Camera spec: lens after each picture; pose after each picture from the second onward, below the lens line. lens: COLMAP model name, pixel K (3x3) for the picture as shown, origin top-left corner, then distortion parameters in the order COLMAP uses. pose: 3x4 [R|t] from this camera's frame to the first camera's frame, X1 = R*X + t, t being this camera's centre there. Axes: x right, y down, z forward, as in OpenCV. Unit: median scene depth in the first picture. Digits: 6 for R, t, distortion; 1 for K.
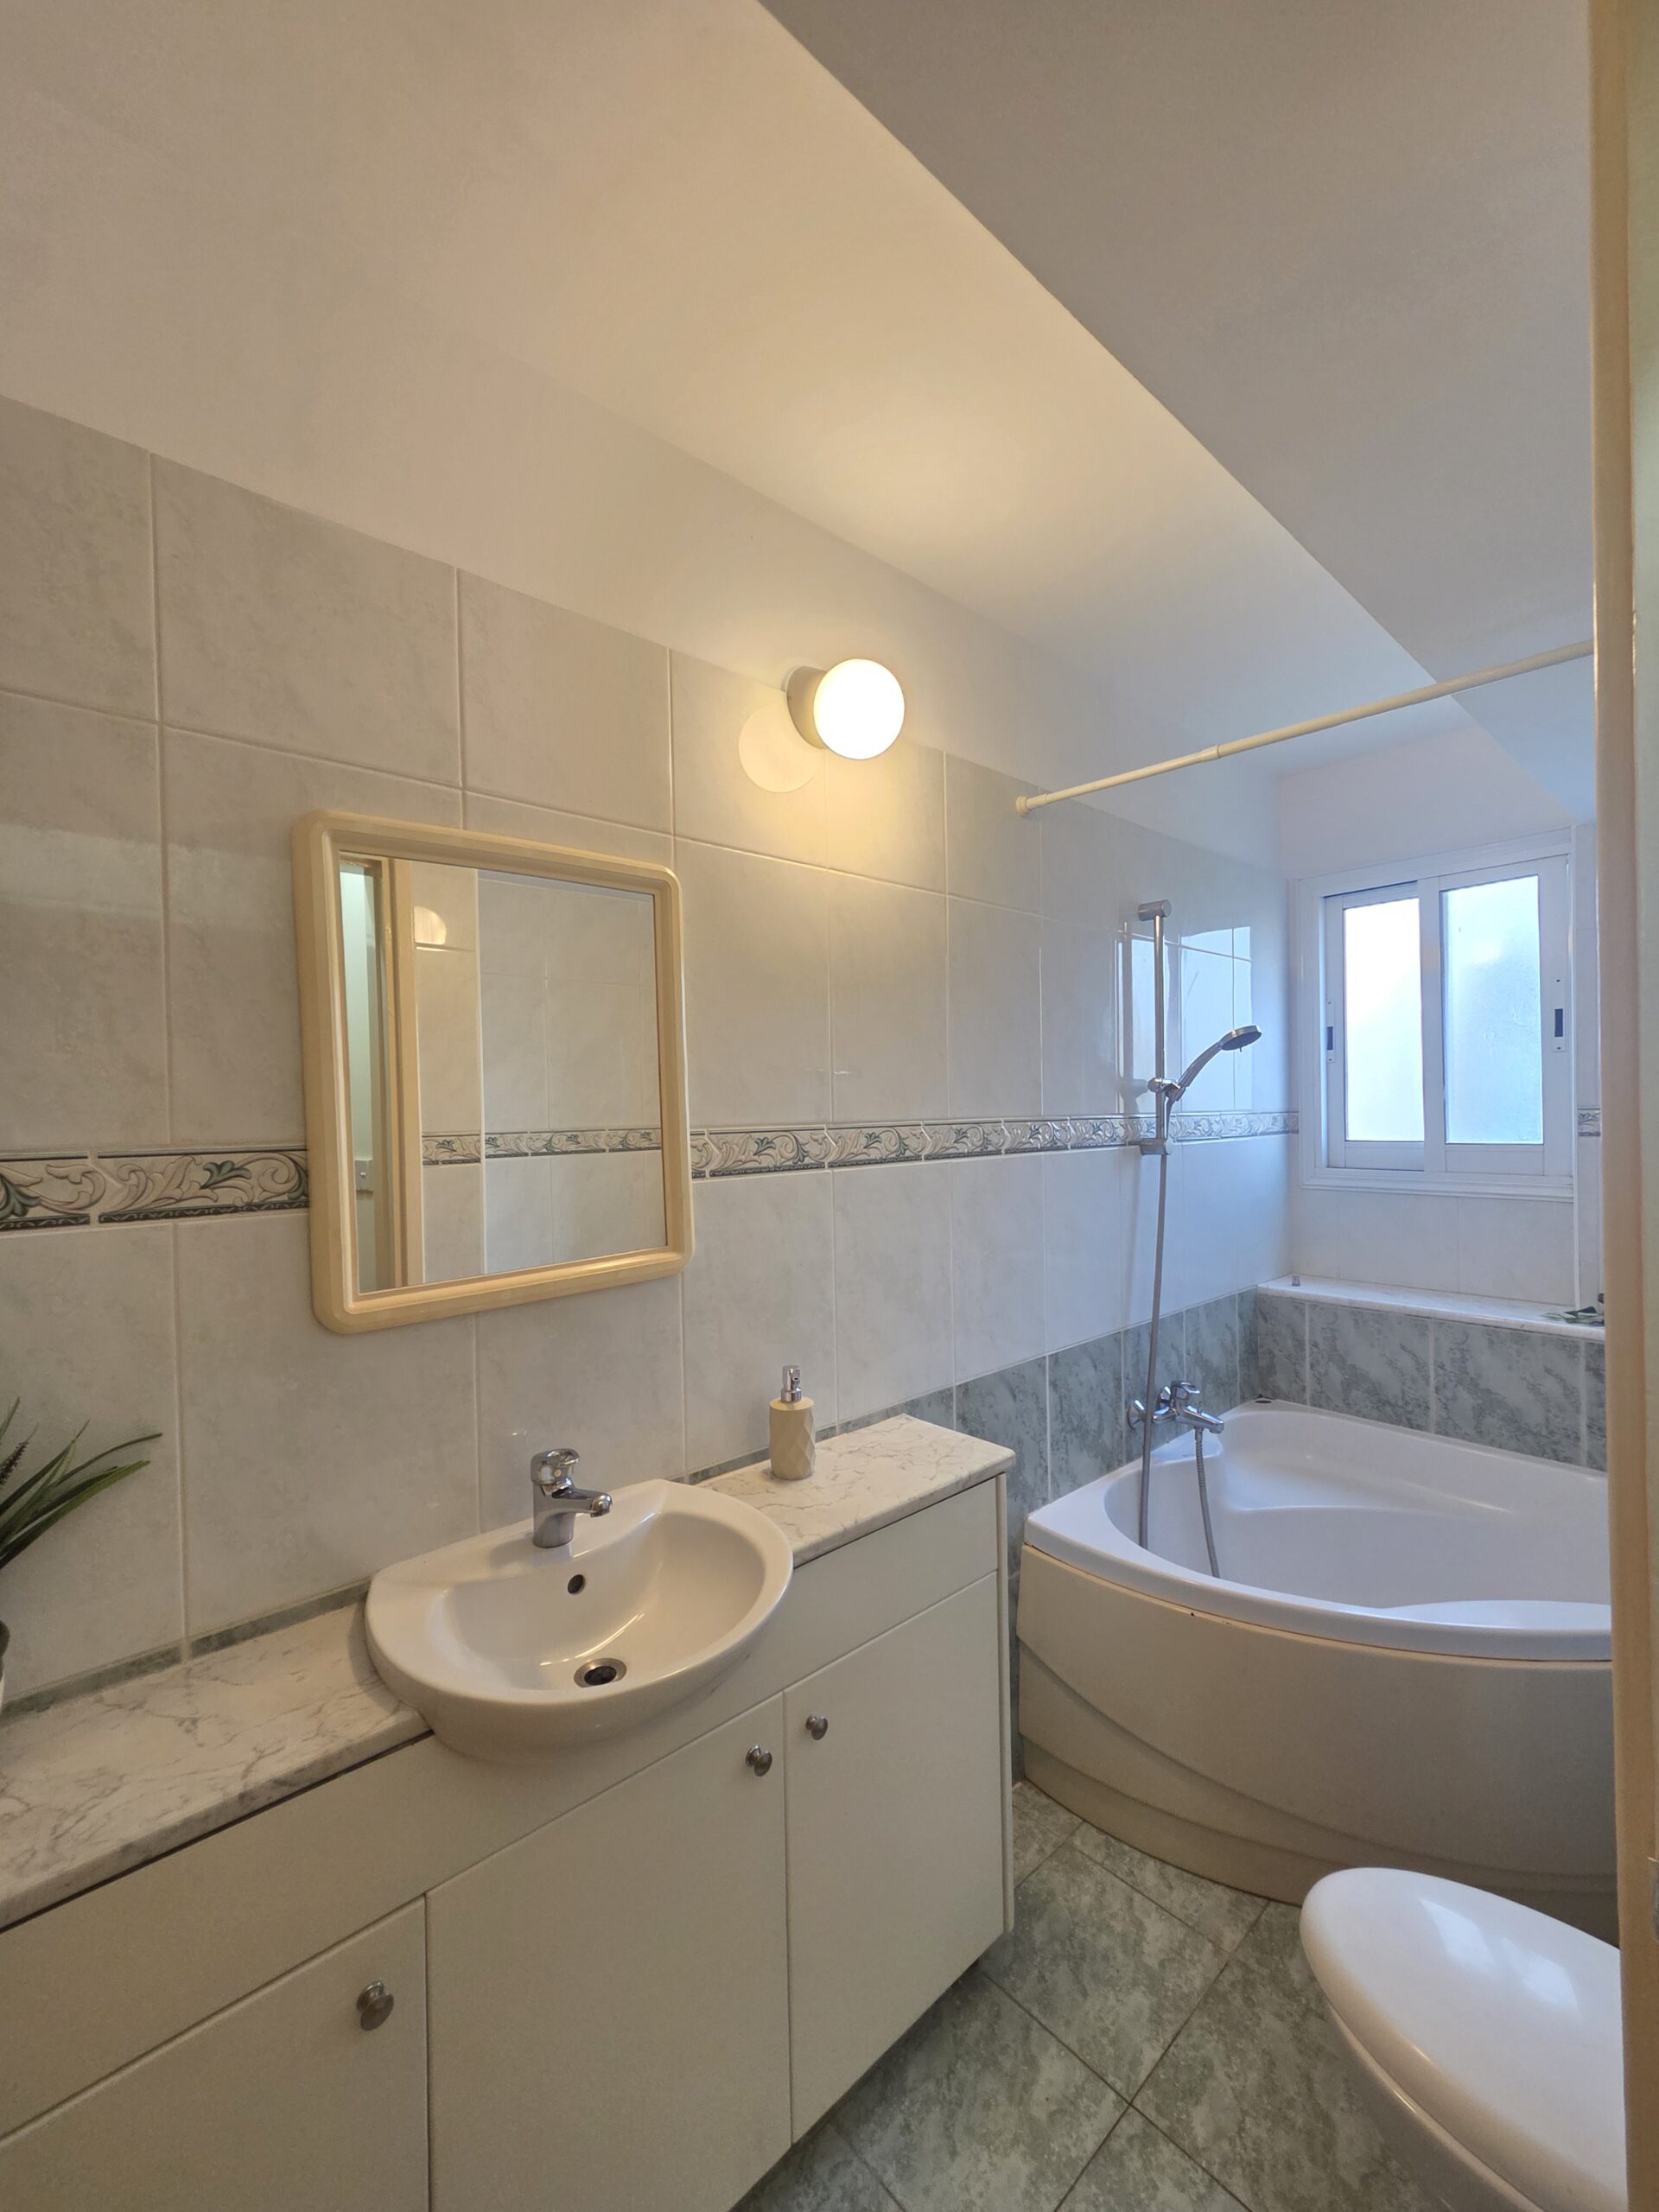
lens RADIAL K [[904.6, 0, 840.4], [0, 904.6, 1114.3], [0, 0, 1]] dist [0.001668, 0.000723]
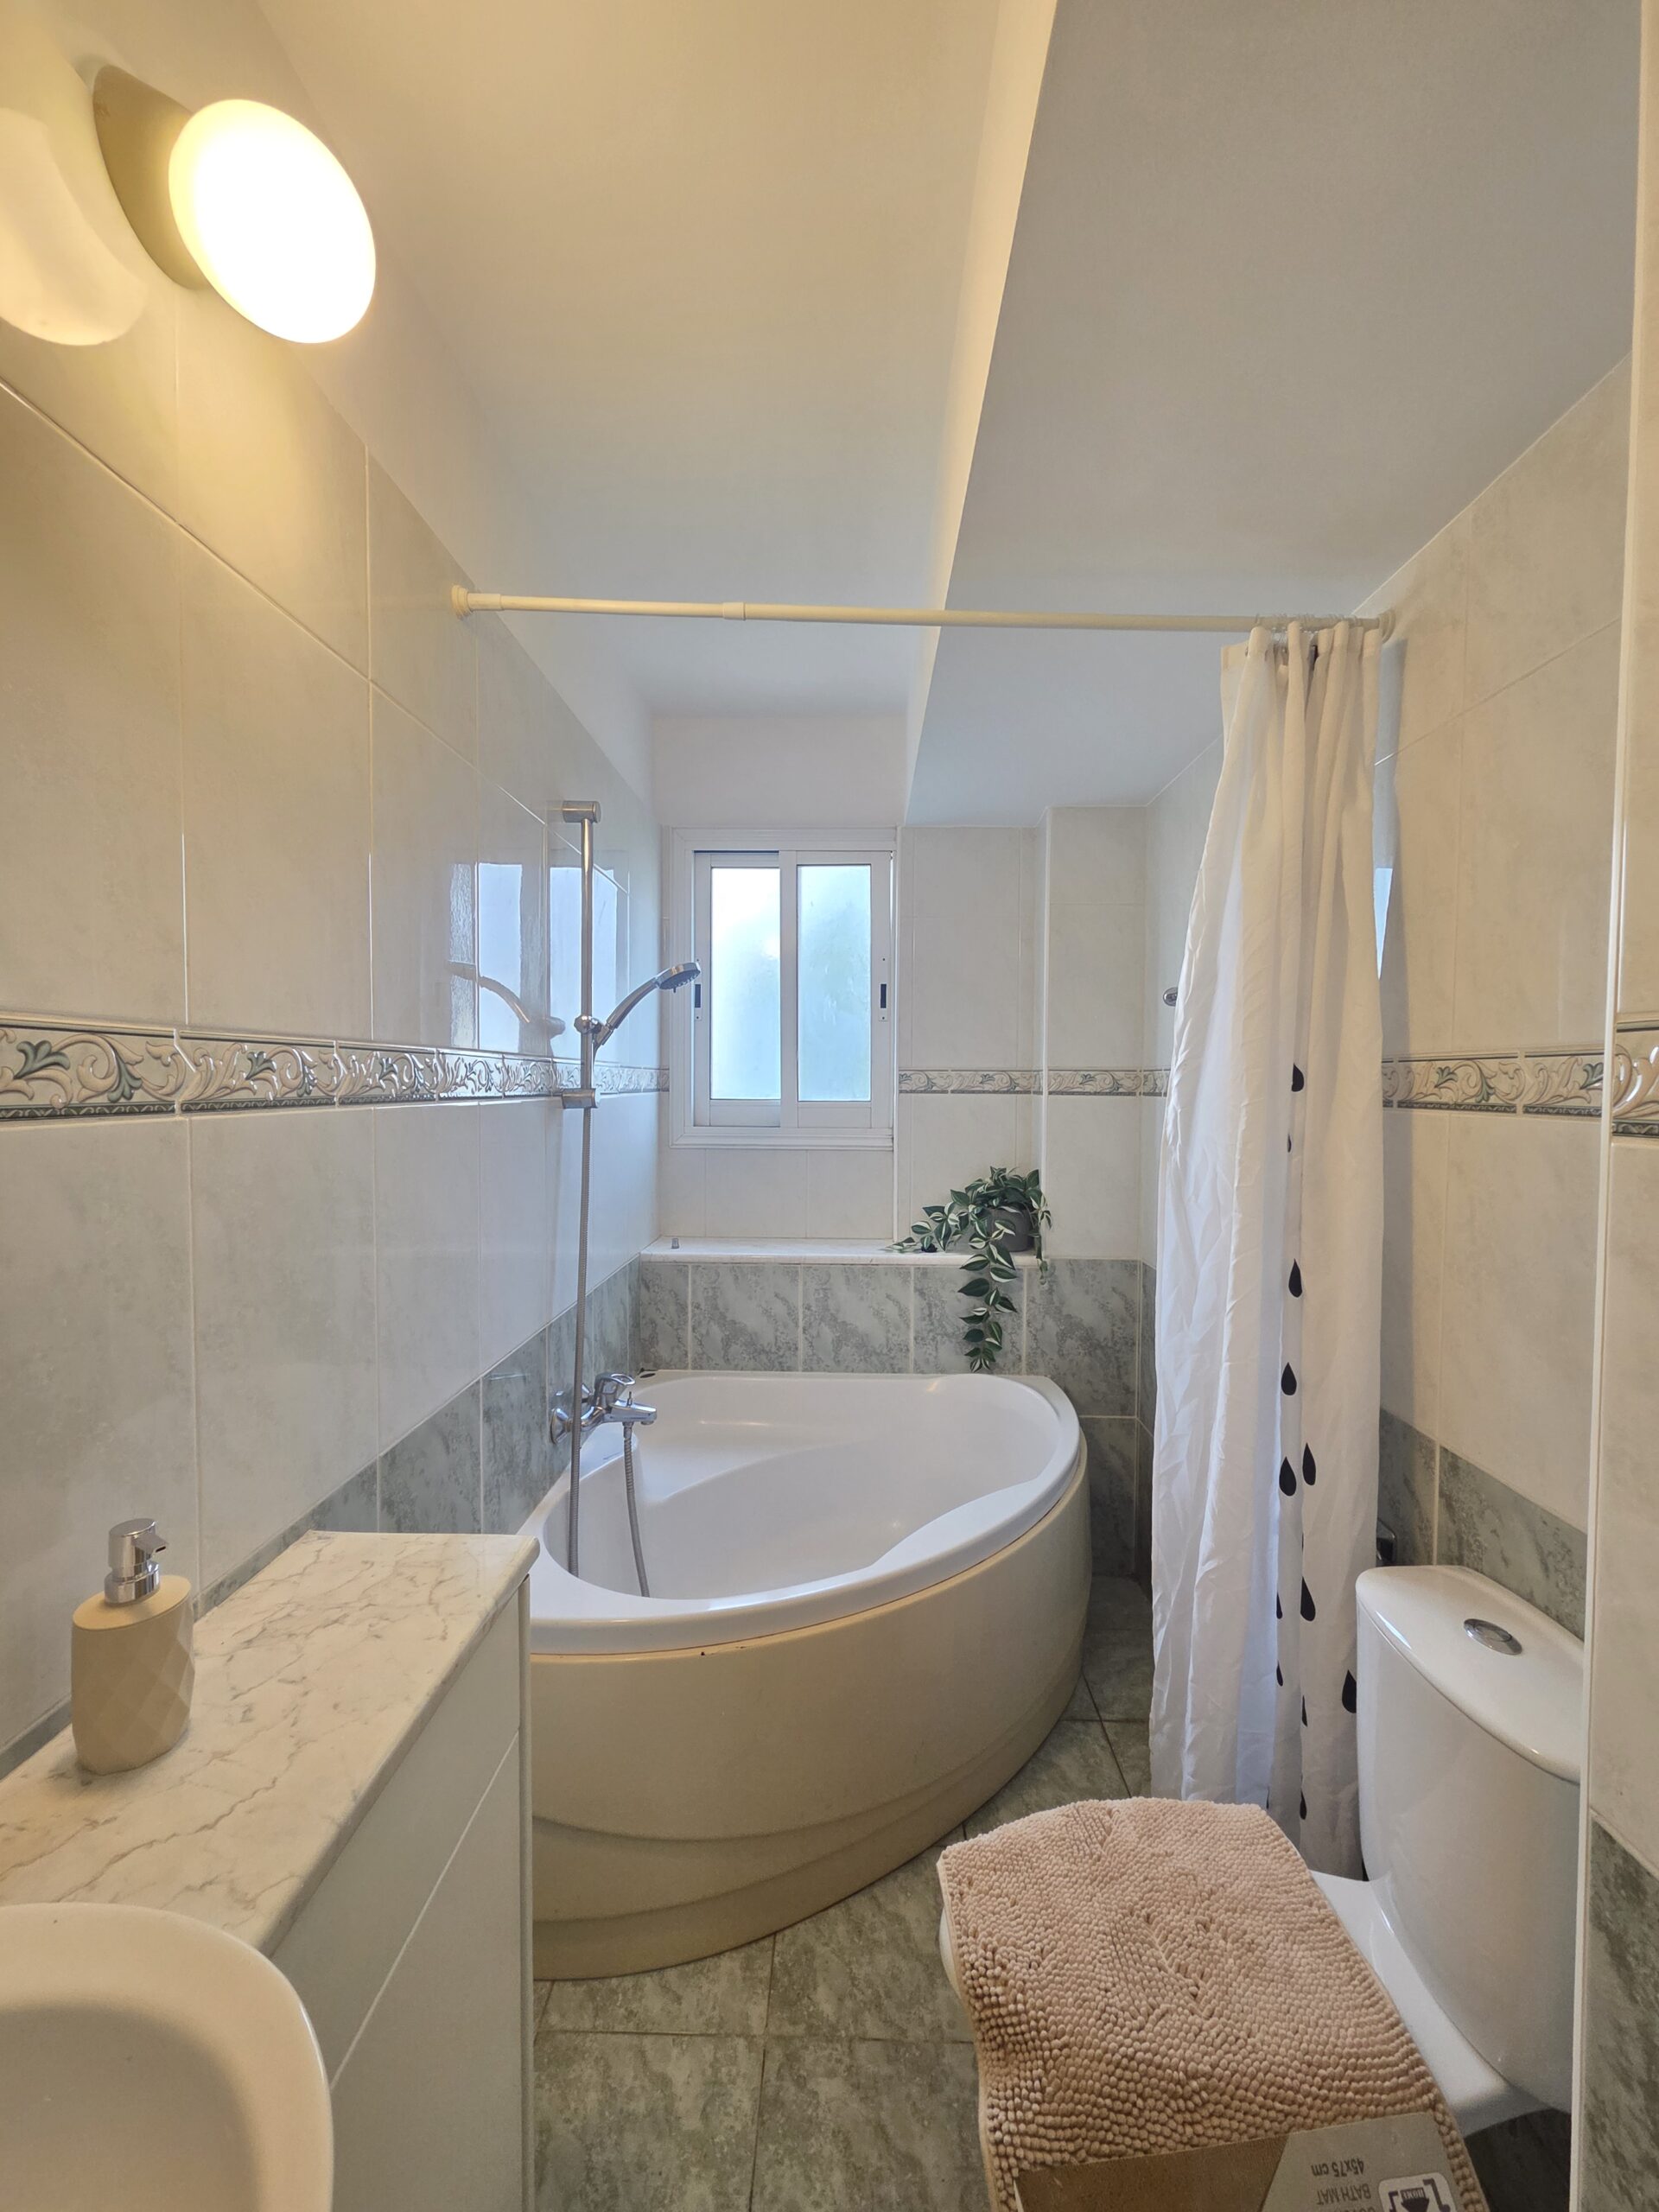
lens RADIAL K [[904.6, 0, 840.4], [0, 904.6, 1114.3], [0, 0, 1]] dist [0.001668, 0.000723]
pose [[0.686796, -0.002994, 0.726844, -0.092721], [-0.015871, 0.999691, 0.019114, 0.031346], [-0.726677, -0.024663, 0.686536, 0.263889]]
